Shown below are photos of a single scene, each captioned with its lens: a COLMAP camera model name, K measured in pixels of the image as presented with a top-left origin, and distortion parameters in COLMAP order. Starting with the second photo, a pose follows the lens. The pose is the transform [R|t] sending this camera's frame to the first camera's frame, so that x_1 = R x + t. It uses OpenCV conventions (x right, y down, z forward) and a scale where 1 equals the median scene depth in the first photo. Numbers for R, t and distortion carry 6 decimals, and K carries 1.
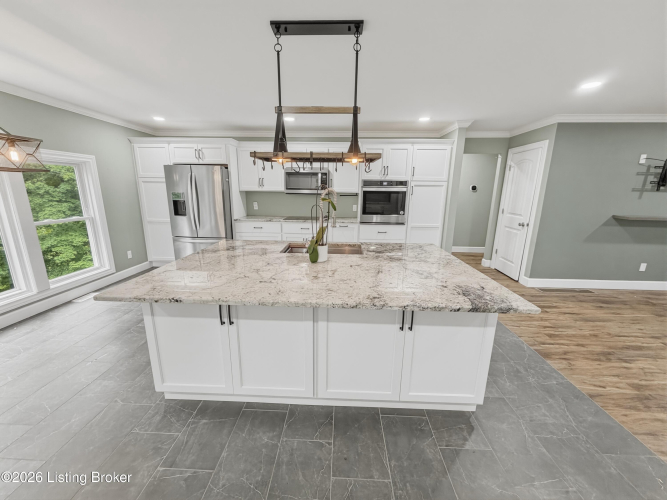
lens RADIAL K [[269.5, 0, 328.6], [0, 269.5, 248.3], [0, 0, 1]] dist [0.000549, -0.000323]
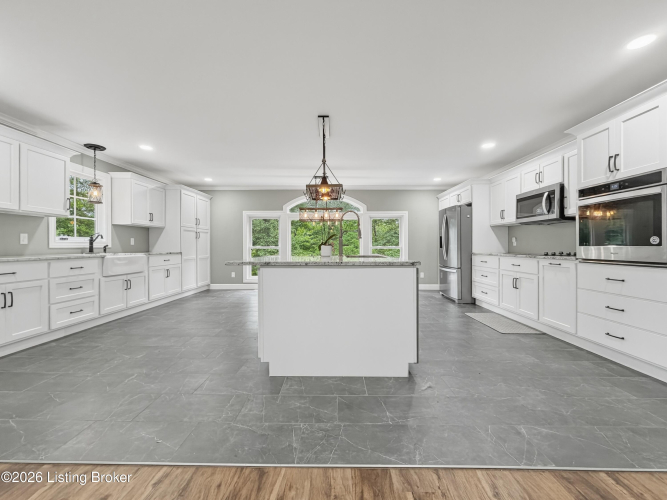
lens RADIAL K [[269.5, 0, 330.3], [0, 269.5, 246.9], [0, 0, 1]] dist [0.000549, -0.000323]
pose [[0.030924, -0.007157, -0.999496, 0.719275], [-0.221965, 0.974956, -0.013849, 0.007623], [0.974564, 0.222281, 0.028560, 0.458865]]
